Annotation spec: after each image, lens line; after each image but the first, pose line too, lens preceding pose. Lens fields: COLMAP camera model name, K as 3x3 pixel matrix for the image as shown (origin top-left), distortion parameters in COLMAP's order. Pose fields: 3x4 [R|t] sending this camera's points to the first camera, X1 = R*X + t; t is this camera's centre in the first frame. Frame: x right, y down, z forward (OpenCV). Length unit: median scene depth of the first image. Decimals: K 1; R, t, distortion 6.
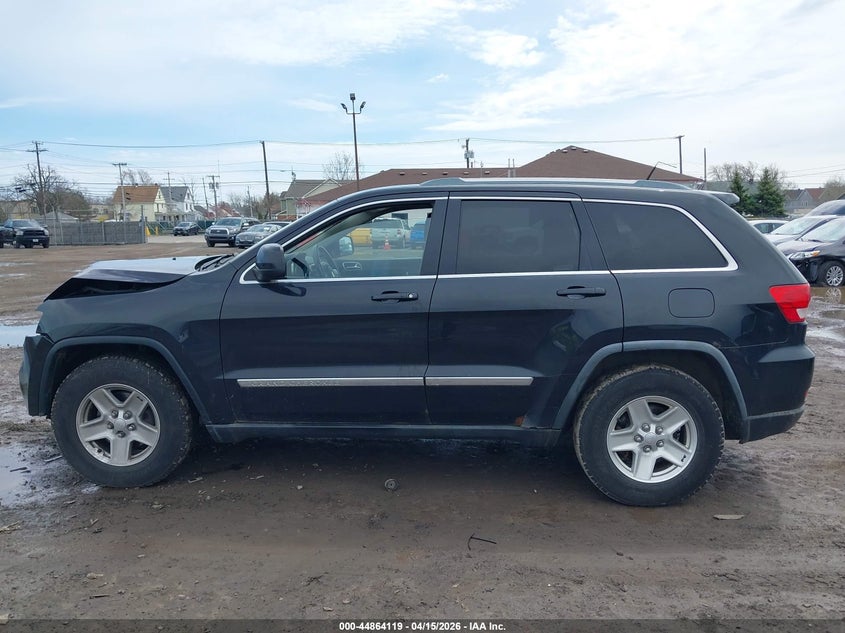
lens RADIAL K [[749.1, 0, 305.5], [0, 749.1, 313.4], [0, 0, 1]] dist [0.079335, -0.166770]
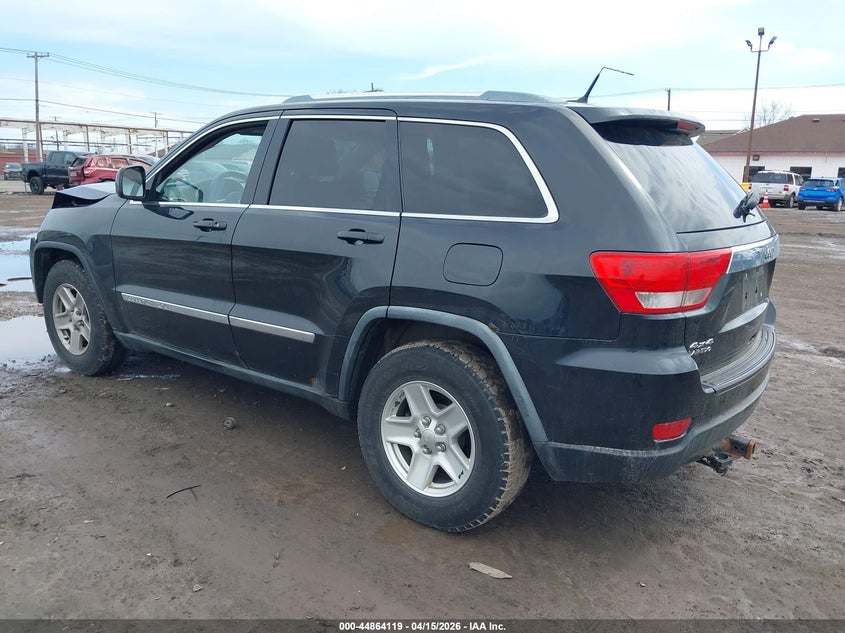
lens RADIAL K [[682.0, 0, 422.5], [0, 682.0, 316.5], [0, 0, 1]] dist [-0.013776, -0.007972]
pose [[0.827138, 0.145283, -0.542895, 0.806403], [-0.100538, 0.988677, 0.111402, -0.030458], [0.552932, -0.037563, 0.832379, 0.432779]]
